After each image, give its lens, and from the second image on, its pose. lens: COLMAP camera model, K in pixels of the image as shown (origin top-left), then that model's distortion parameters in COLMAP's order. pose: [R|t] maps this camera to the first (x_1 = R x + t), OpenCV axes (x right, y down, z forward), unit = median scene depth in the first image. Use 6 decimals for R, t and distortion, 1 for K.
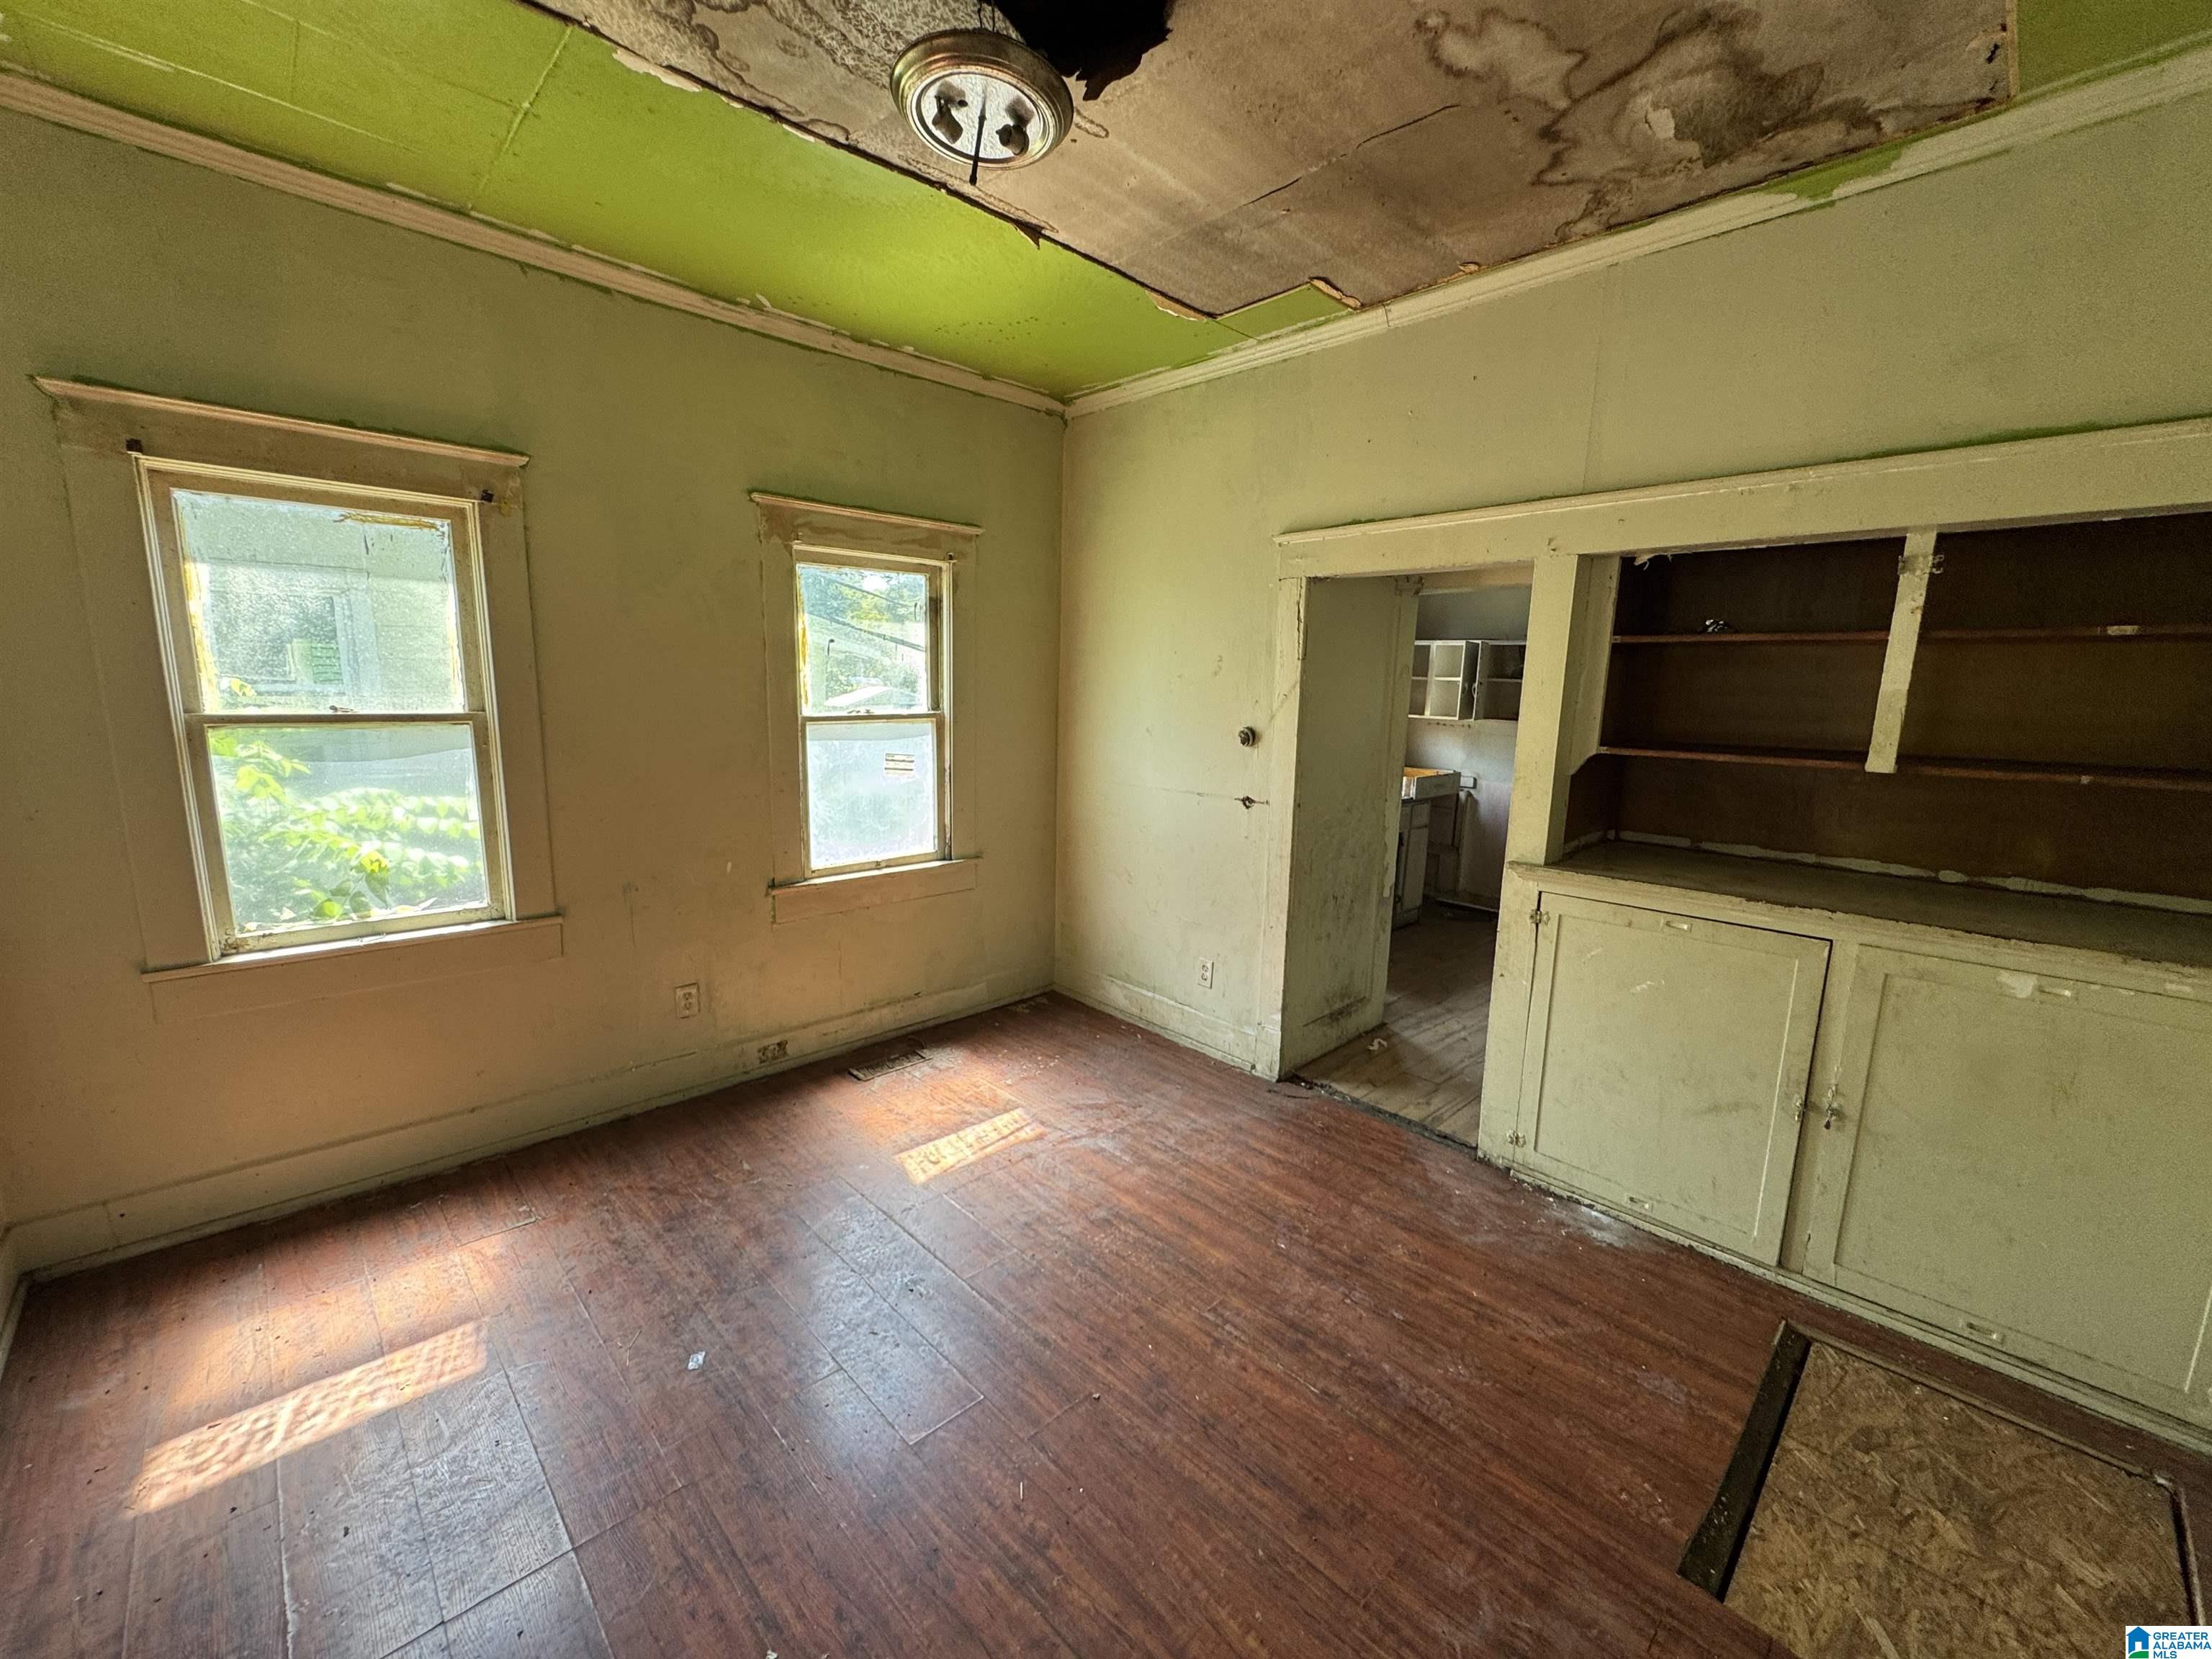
lens RADIAL K [[888.5, 0, 1108.9], [0, 888.5, 836.0], [0, 0, 1]] dist [-0.006174, 0.001312]
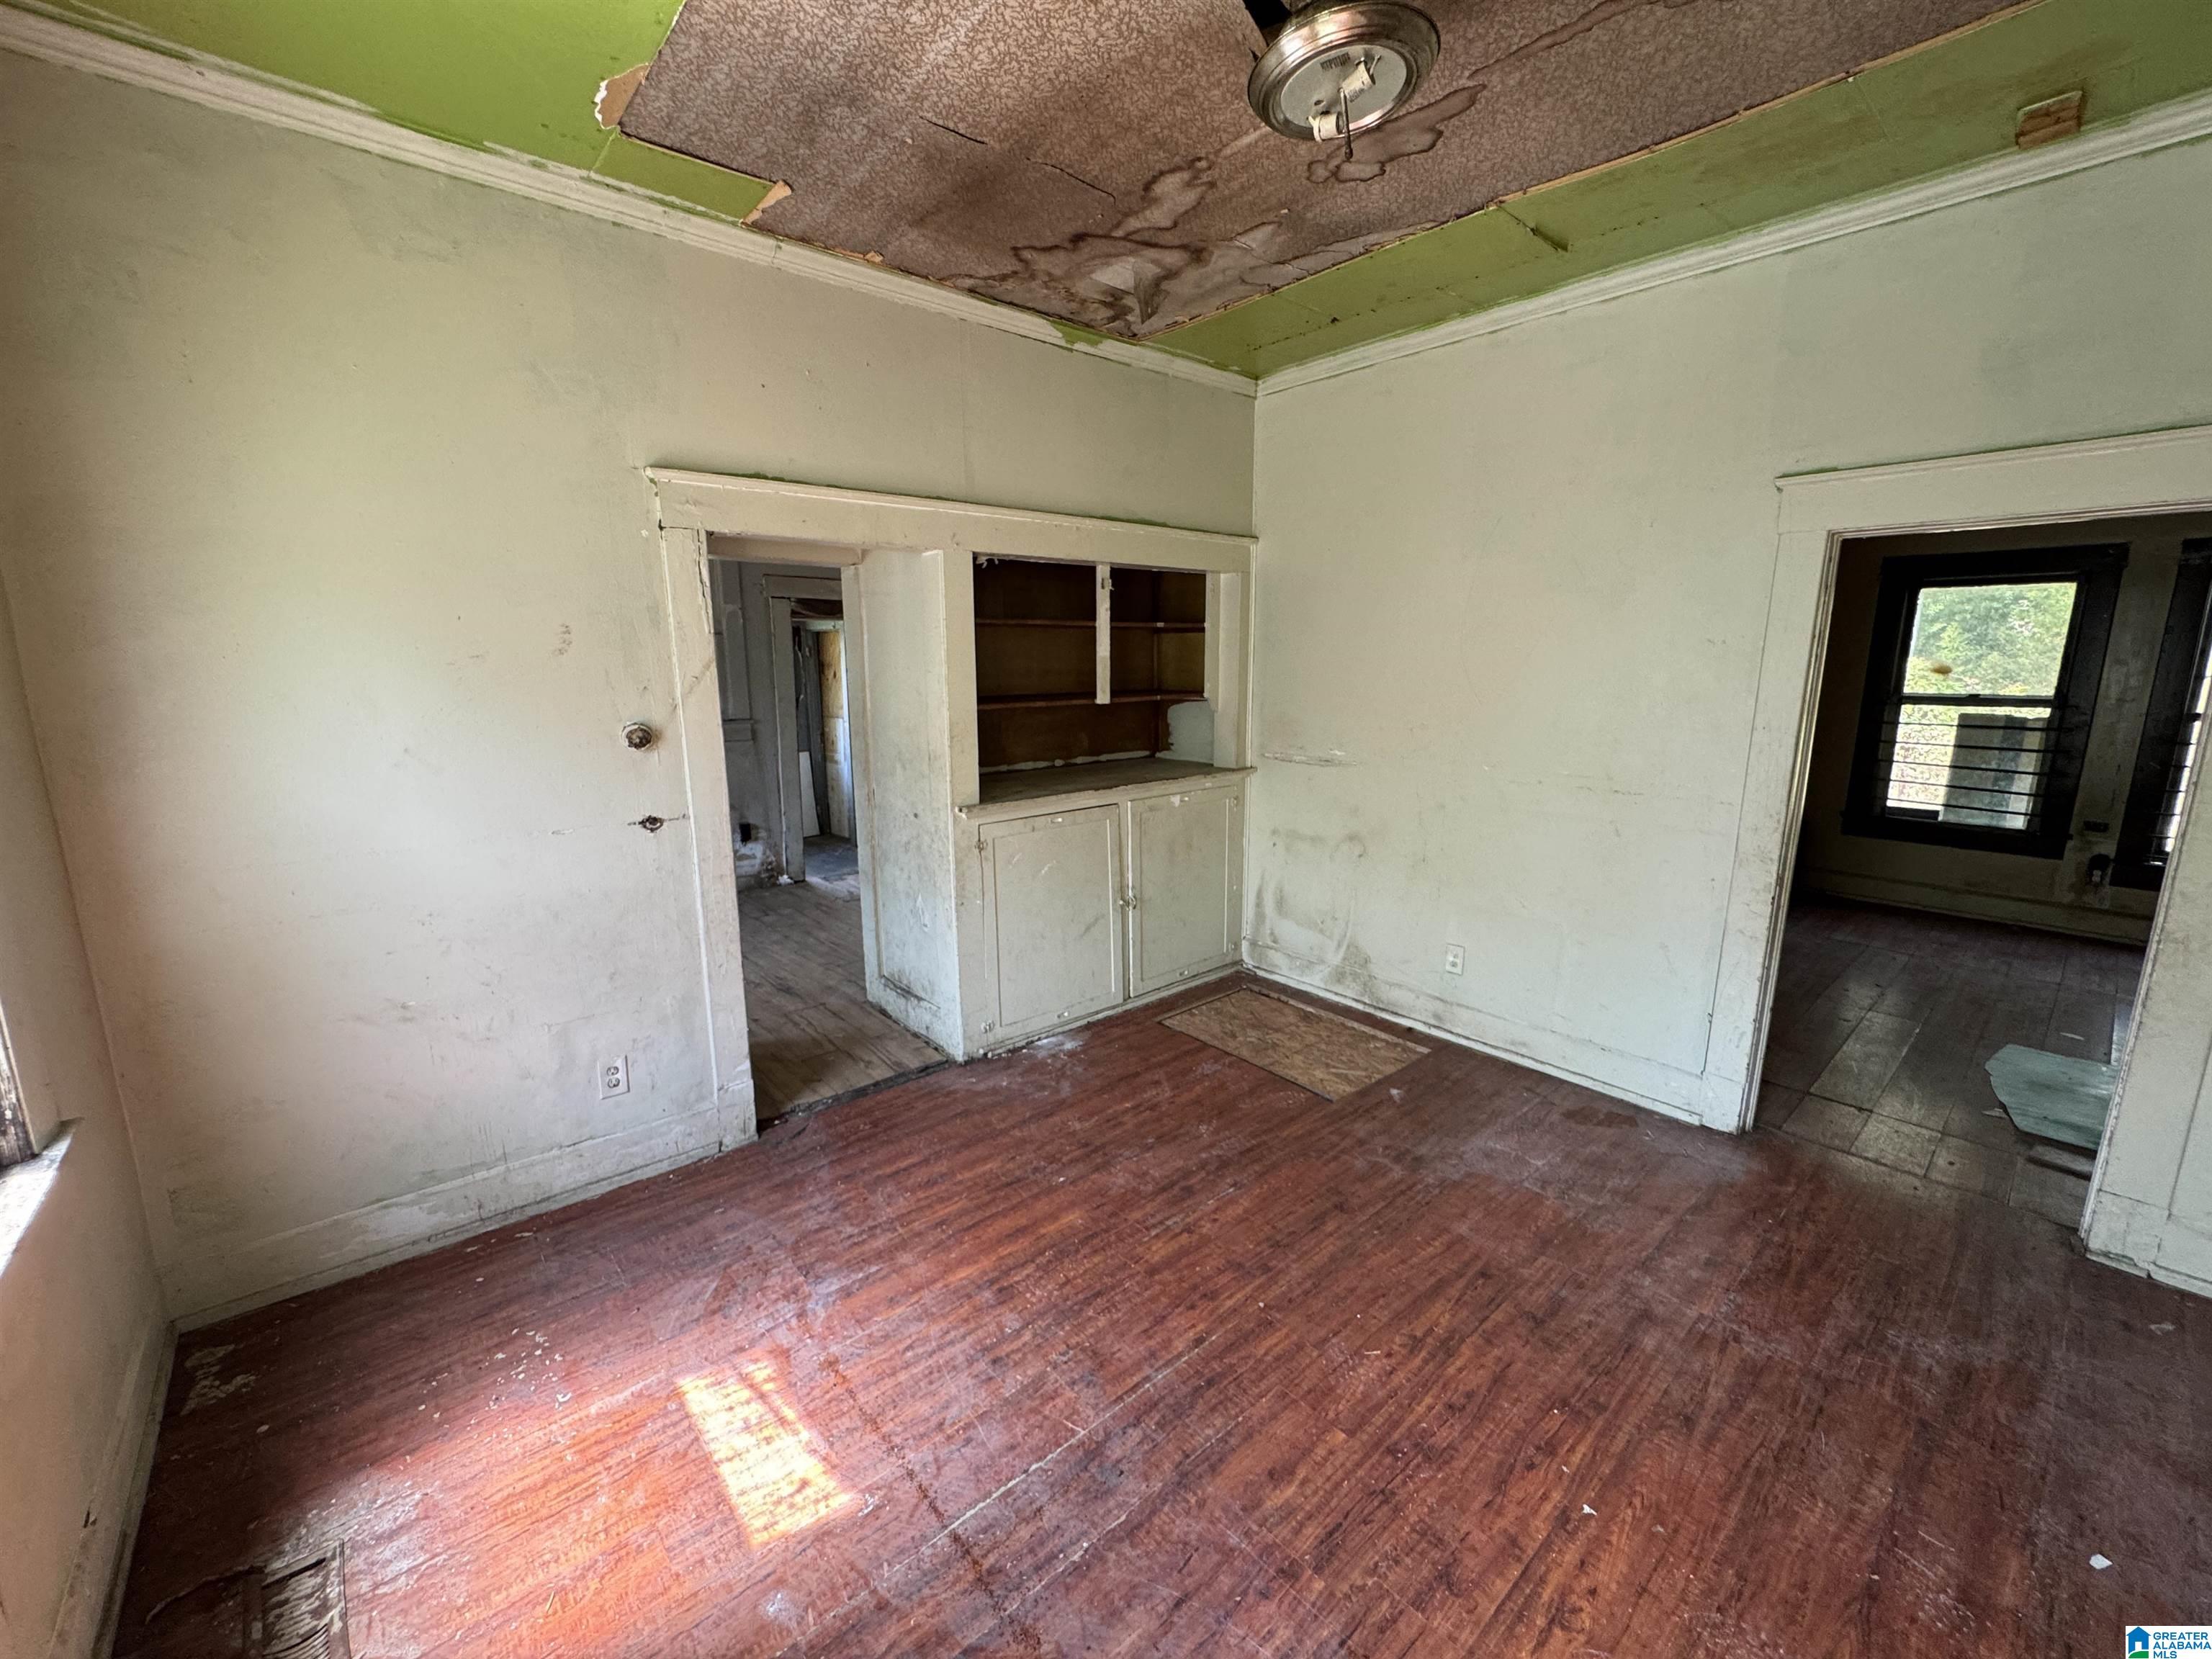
lens RADIAL K [[888.5, 0, 1103.3], [0, 888.5, 835.2], [0, 0, 1]] dist [-0.006174, 0.001312]
pose [[0.055586, -0.217431, 0.974492, -0.716160], [0.176965, 0.962694, 0.204704, -0.147832], [-0.982646, 0.161072, 0.091990, 0.723974]]
